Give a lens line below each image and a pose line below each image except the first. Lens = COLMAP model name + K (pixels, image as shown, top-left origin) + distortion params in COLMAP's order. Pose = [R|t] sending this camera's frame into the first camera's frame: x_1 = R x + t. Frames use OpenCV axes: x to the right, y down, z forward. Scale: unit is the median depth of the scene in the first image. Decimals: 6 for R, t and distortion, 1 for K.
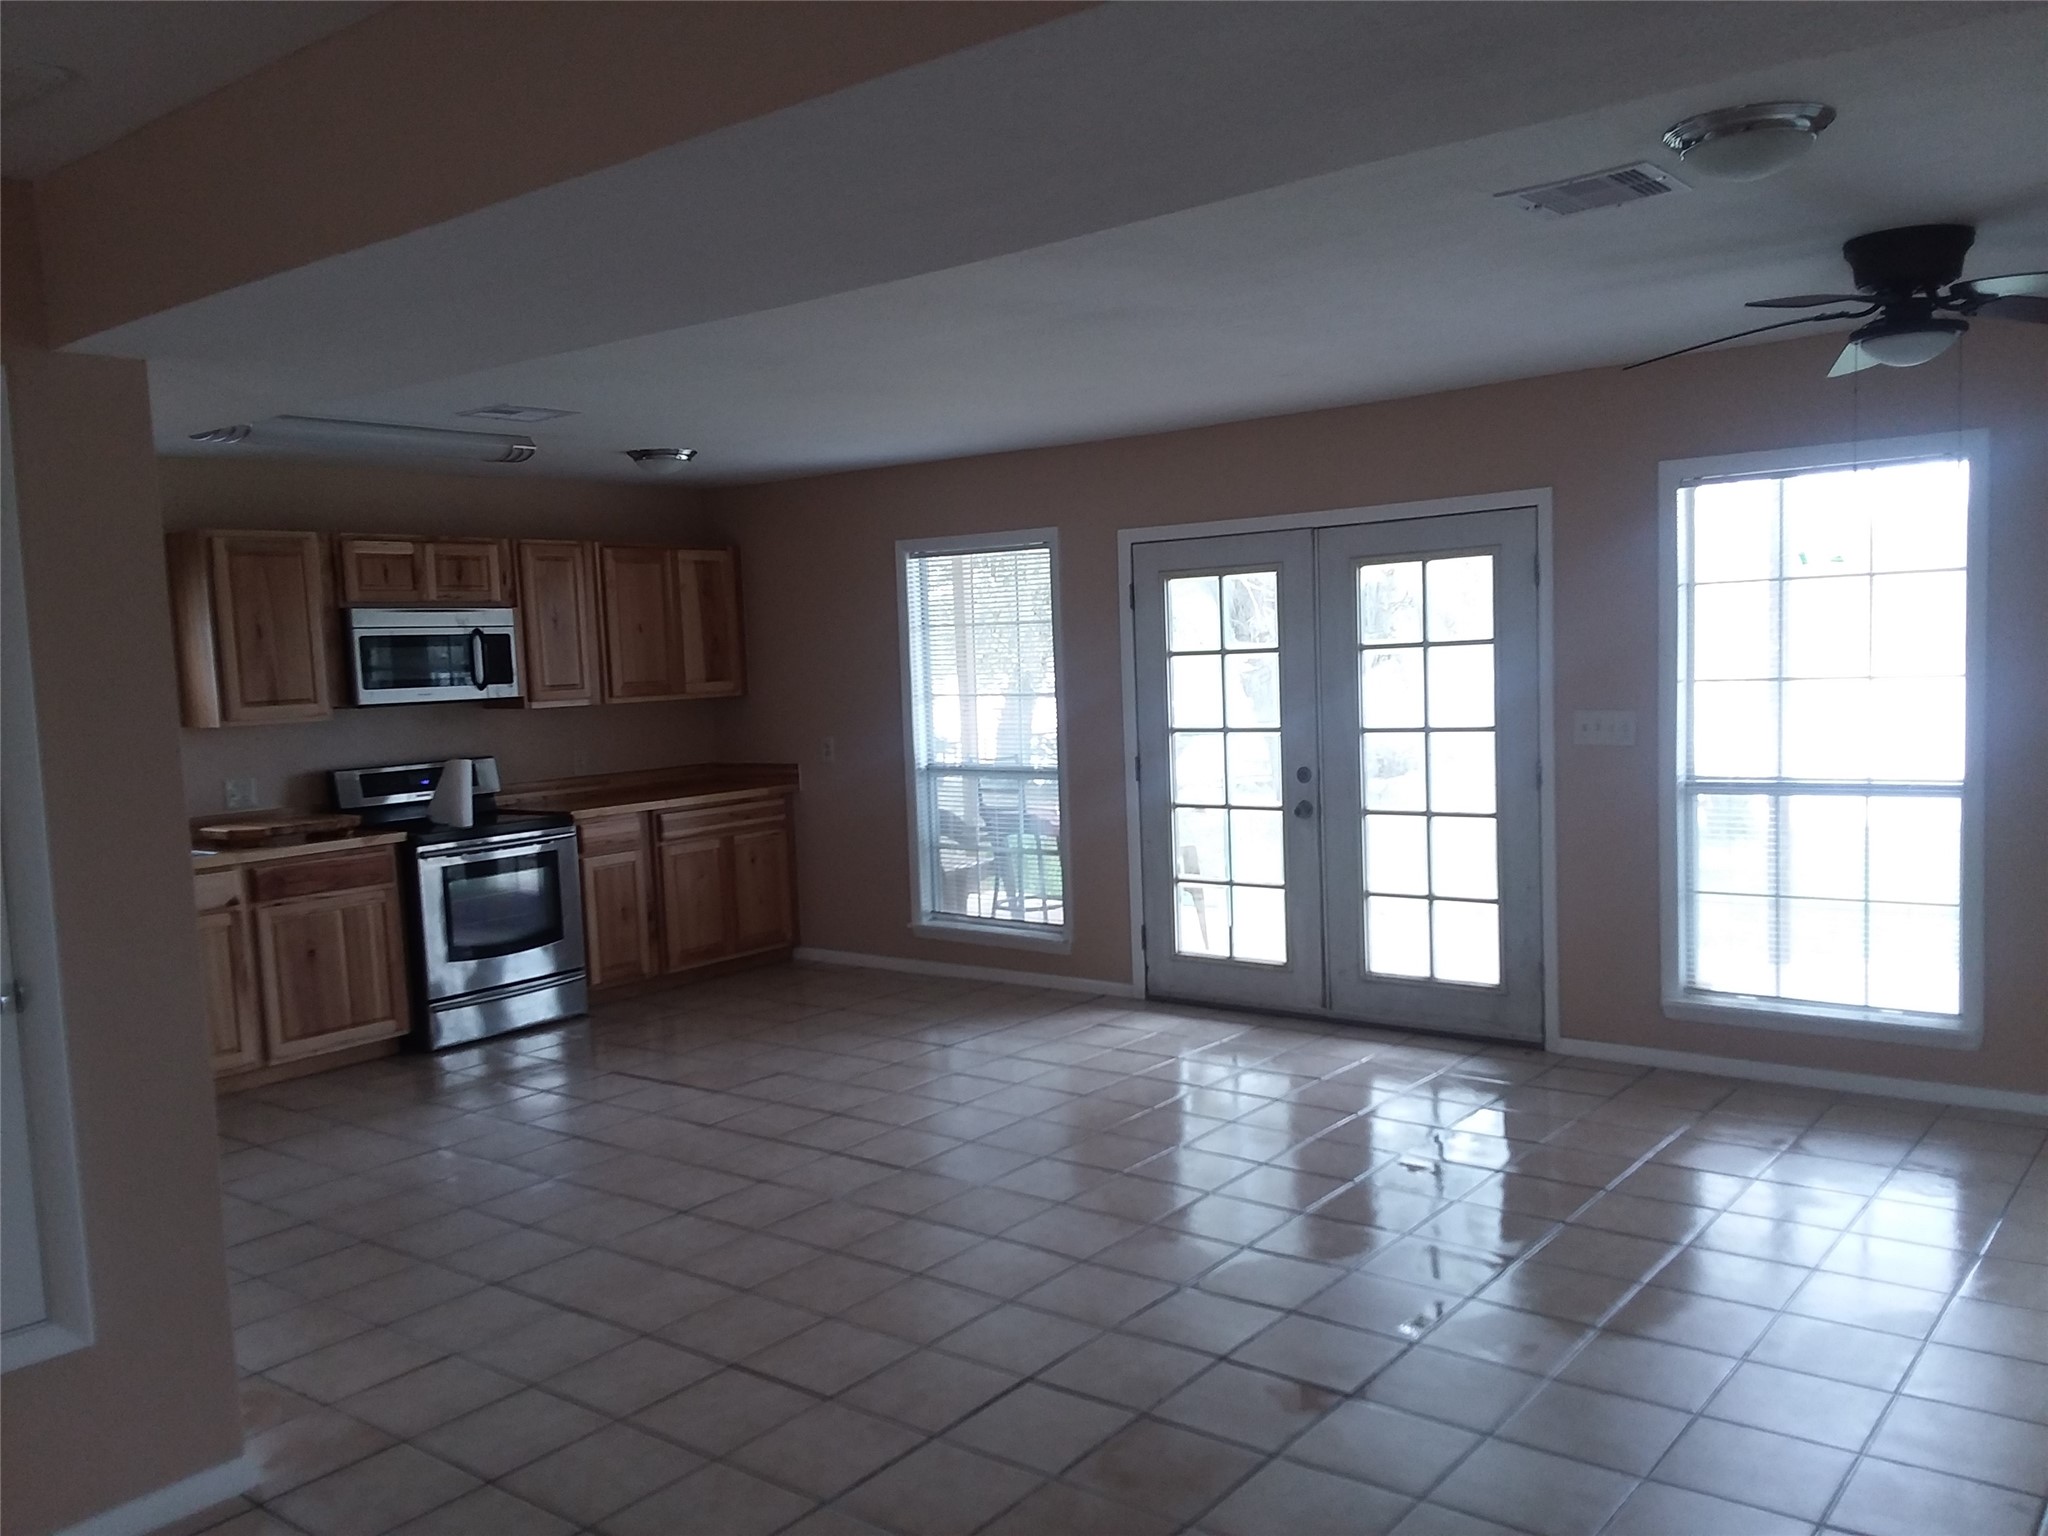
lens RADIAL K [[1645.7, 0, 1084.0], [0, 1645.7, 787.0], [0, 0, 1]] dist [0.081706, -0.072294]
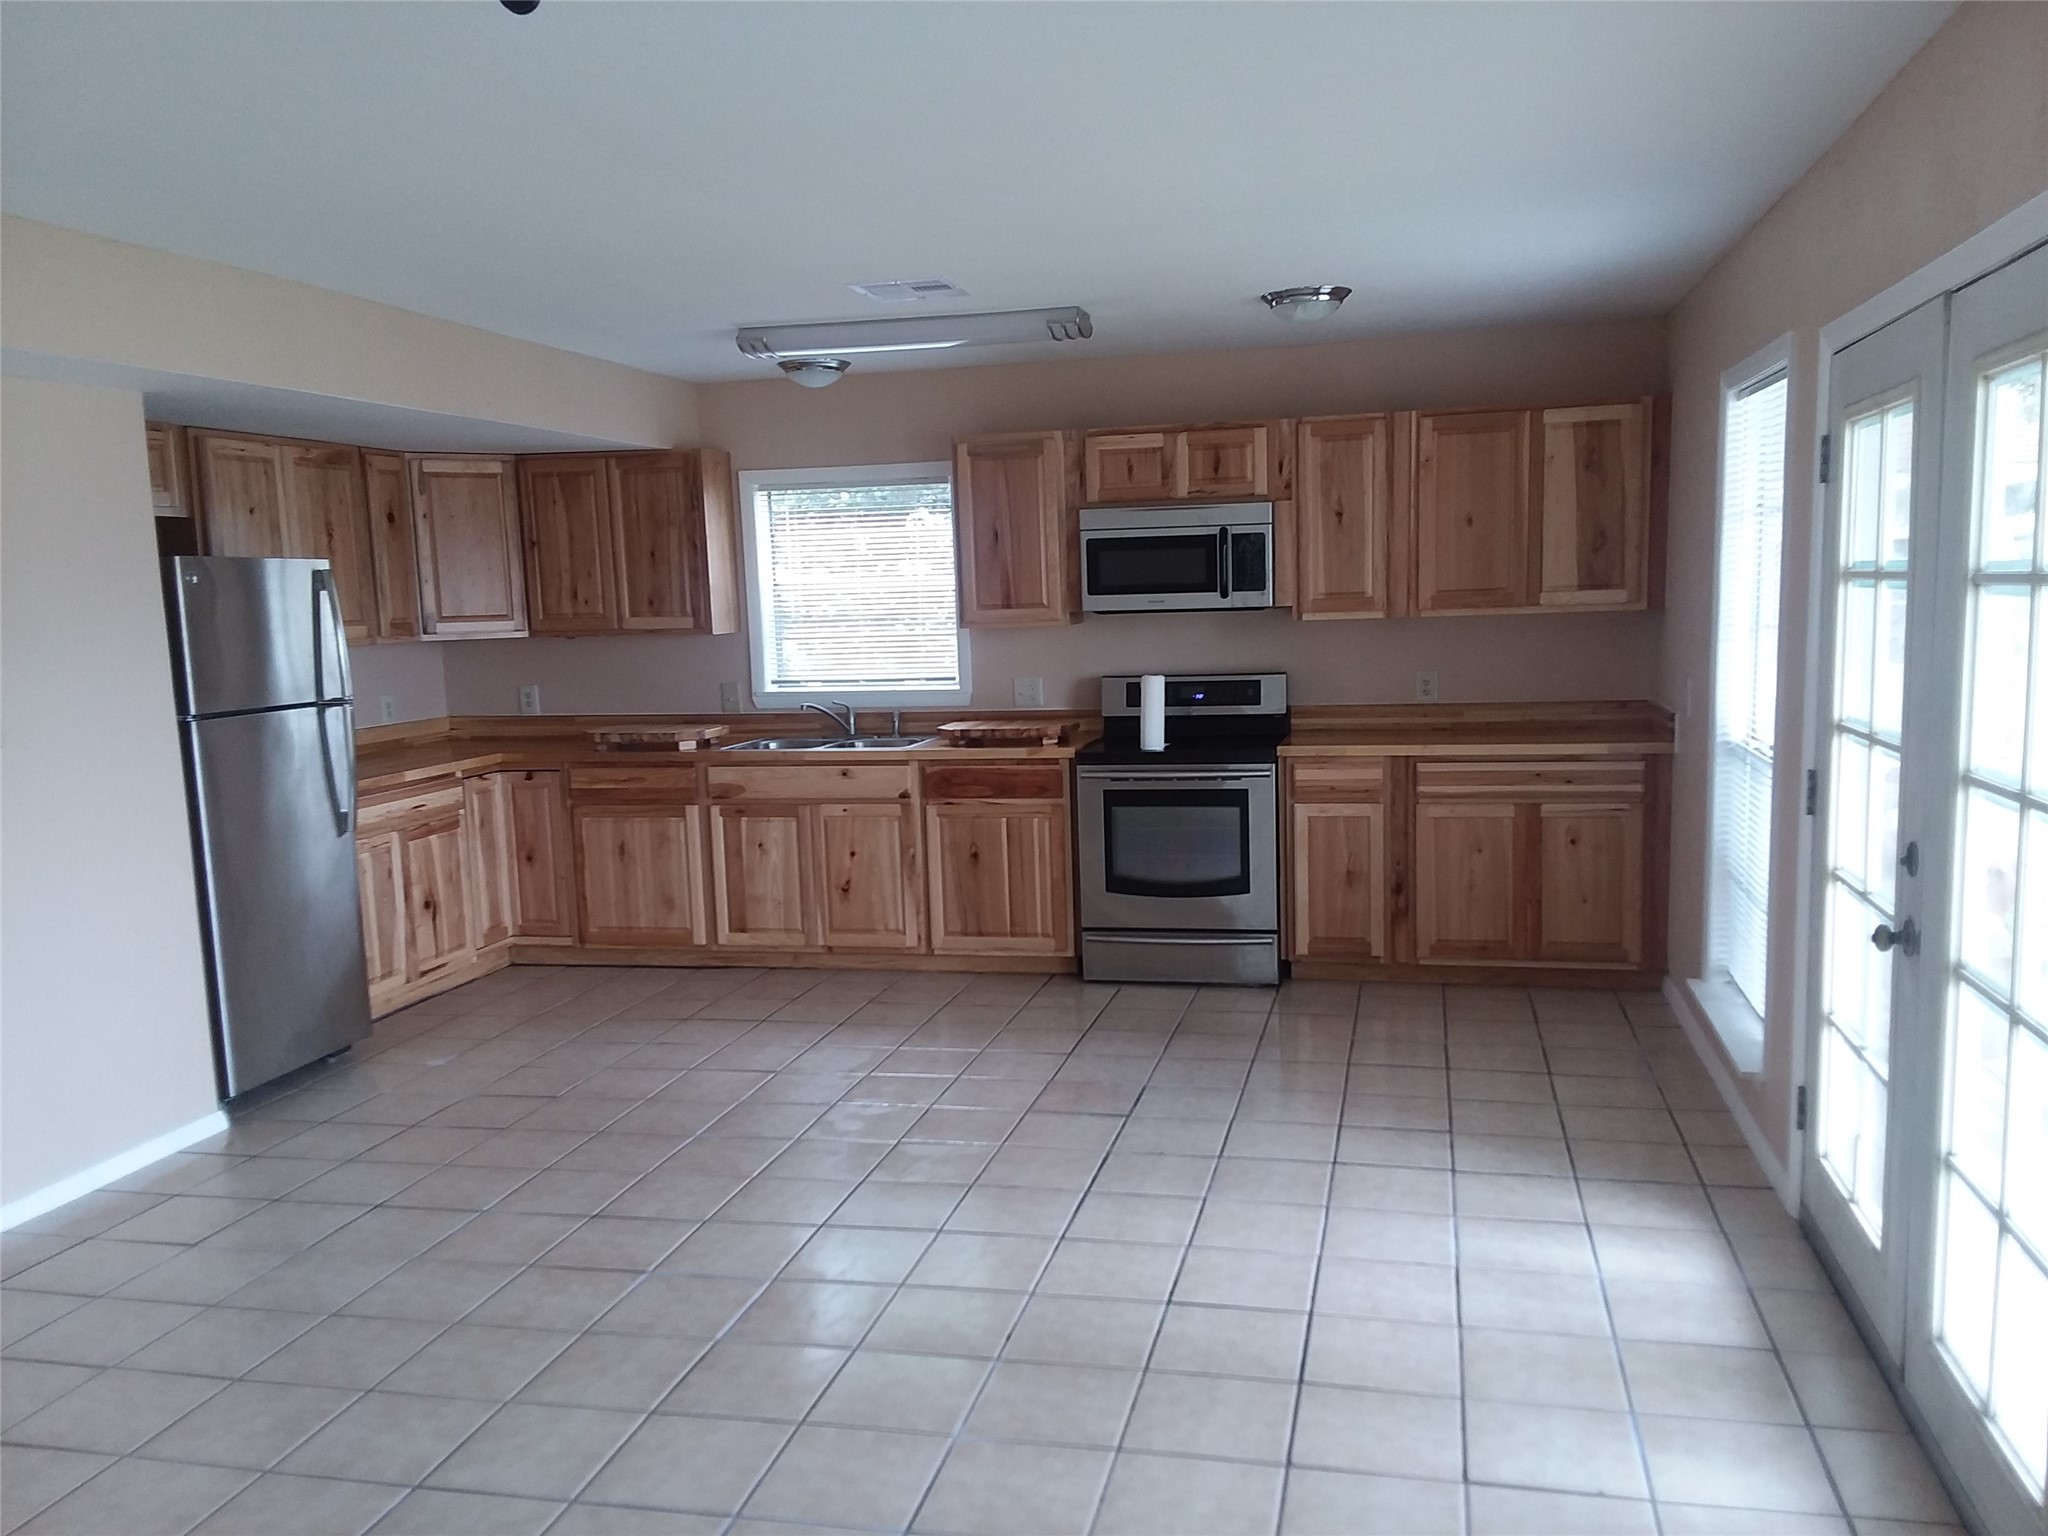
lens RADIAL K [[1645.7, 0, 1031.4], [0, 1645.7, 796.4], [0, 0, 1]] dist [0.081706, -0.072294]
pose [[0.407805, 0.144024, -0.901639, 0.400109], [-0.064011, 0.989561, 0.129117, -0.060431], [0.910823, 0.005060, 0.412767, 0.546245]]
